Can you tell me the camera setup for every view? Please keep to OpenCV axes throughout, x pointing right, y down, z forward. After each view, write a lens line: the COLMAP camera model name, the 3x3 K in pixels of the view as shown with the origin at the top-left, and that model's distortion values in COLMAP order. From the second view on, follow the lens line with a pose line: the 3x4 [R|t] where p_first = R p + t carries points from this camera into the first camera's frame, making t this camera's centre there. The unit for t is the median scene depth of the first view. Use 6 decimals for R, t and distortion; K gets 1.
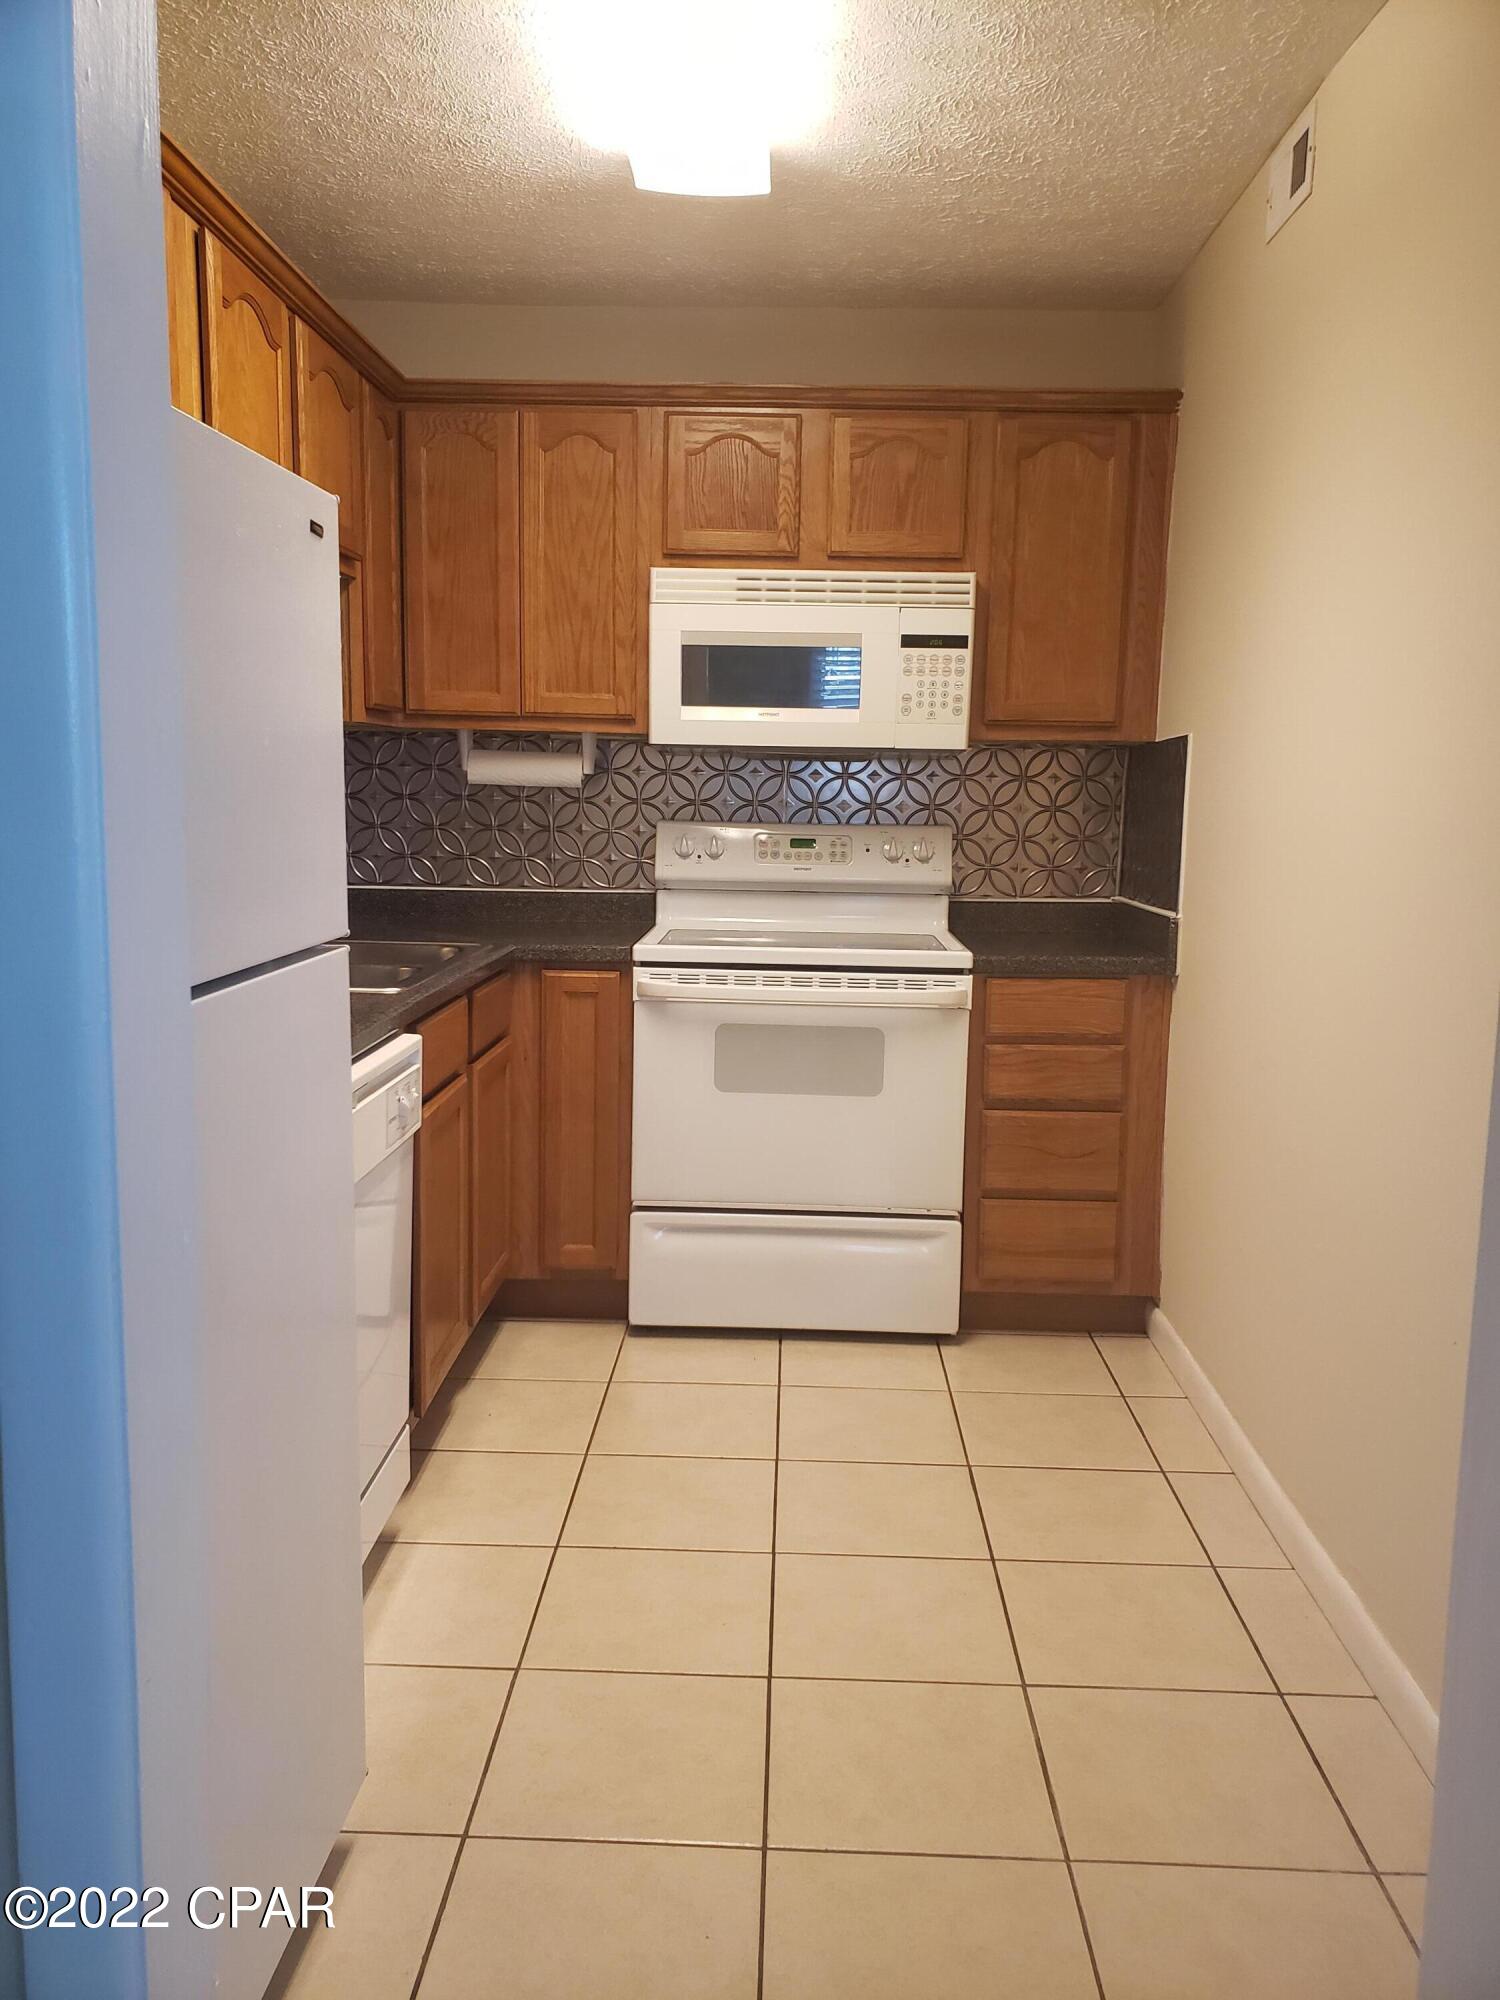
lens RADIAL K [[1607.2, 0, 742.6], [0, 1607.2, 1030.4], [0, 0, 1]] dist [0.027197, 0.004418]
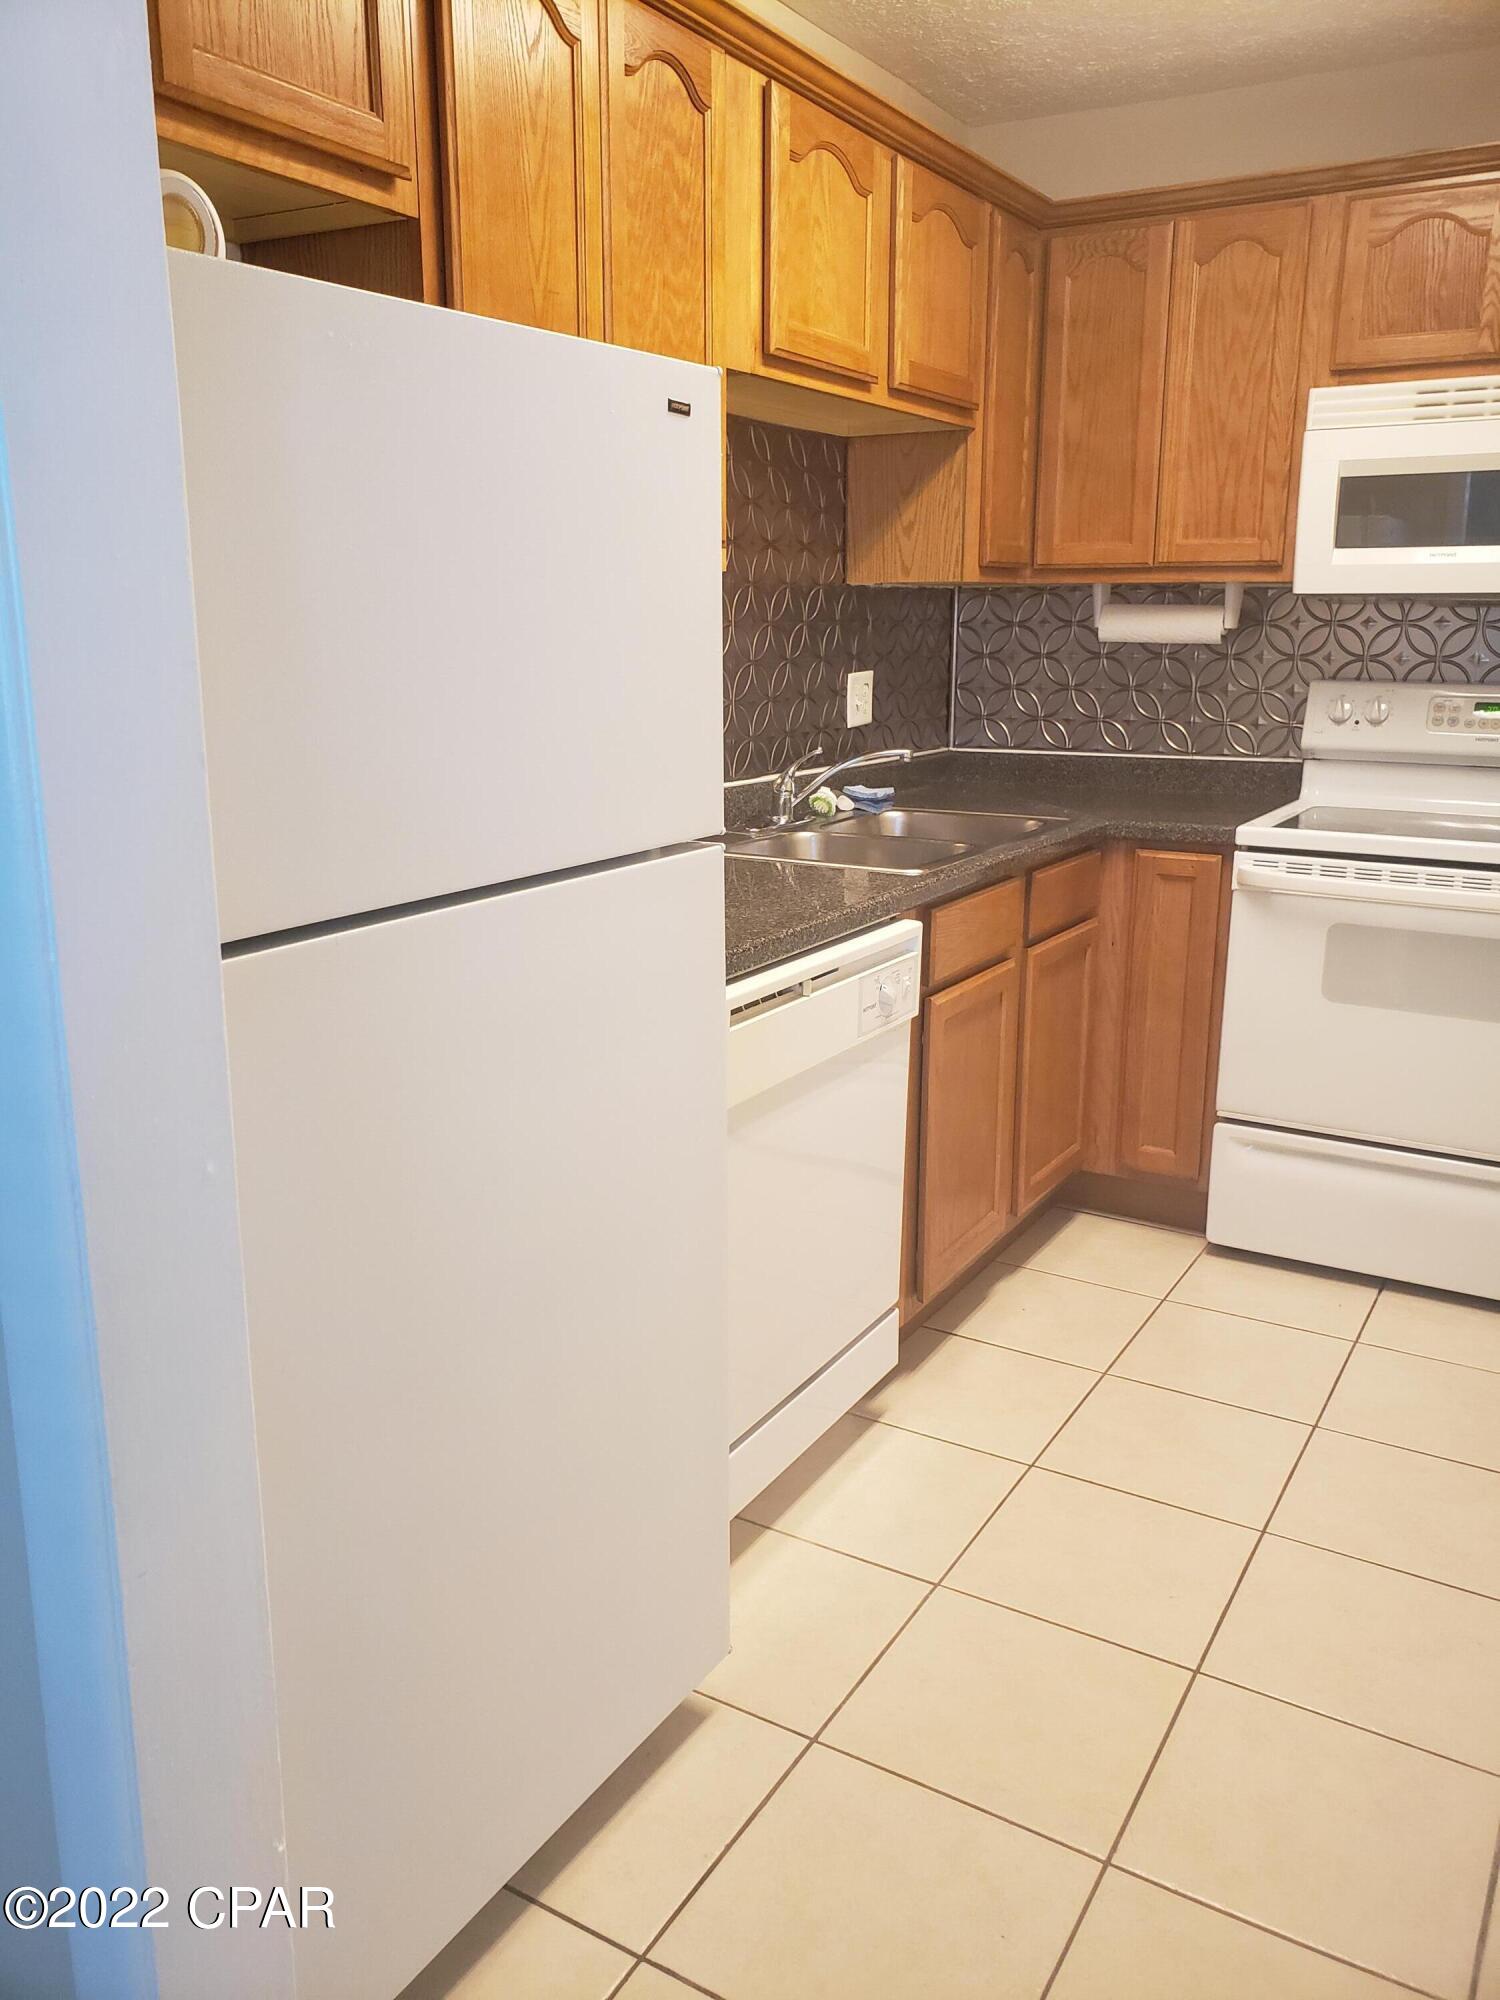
lens RADIAL K [[1607.2, 0, 733.2], [0, 1607.2, 998.9], [0, 0, 1]] dist [0.027197, 0.004418]
pose [[0.876132, 0.098821, -0.471834, 0.114318], [-0.061049, 0.993628, 0.094745, -0.025001], [0.478190, -0.054204, 0.876582, 0.071989]]
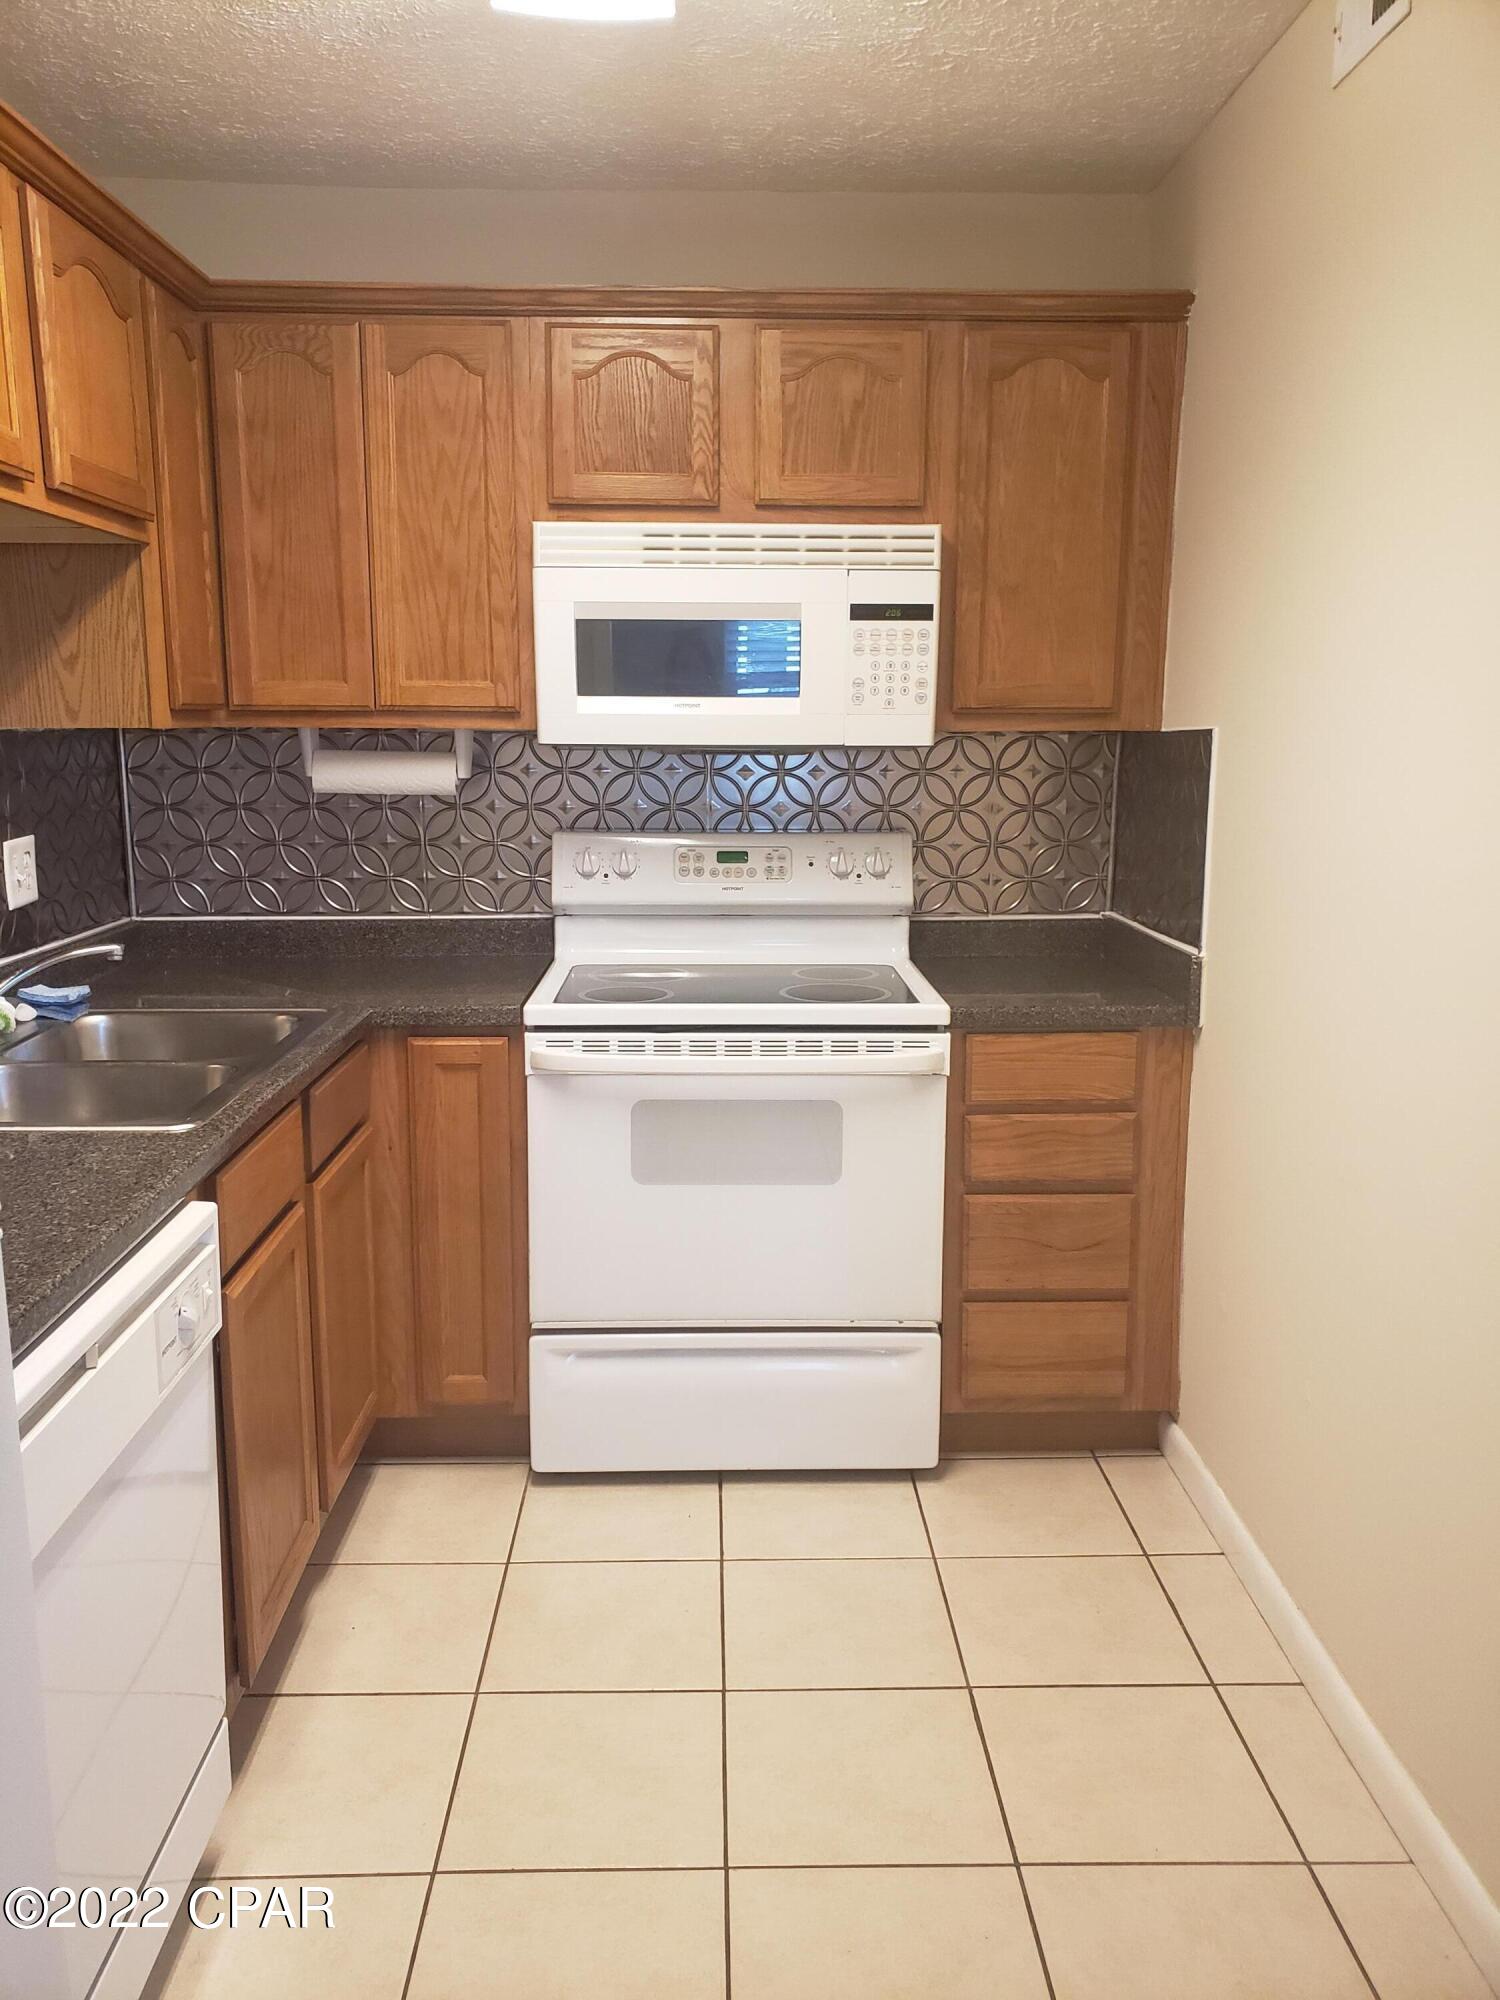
lens RADIAL K [[1607.2, 0, 734.9], [0, 1607.2, 1019.4], [0, 0, 1]] dist [0.027197, 0.004418]
pose [[0.998586, -0.025044, 0.046885, -0.001390], [0.023329, 0.999052, 0.036760, -0.070603], [-0.047761, -0.035615, 0.998224, 0.196768]]
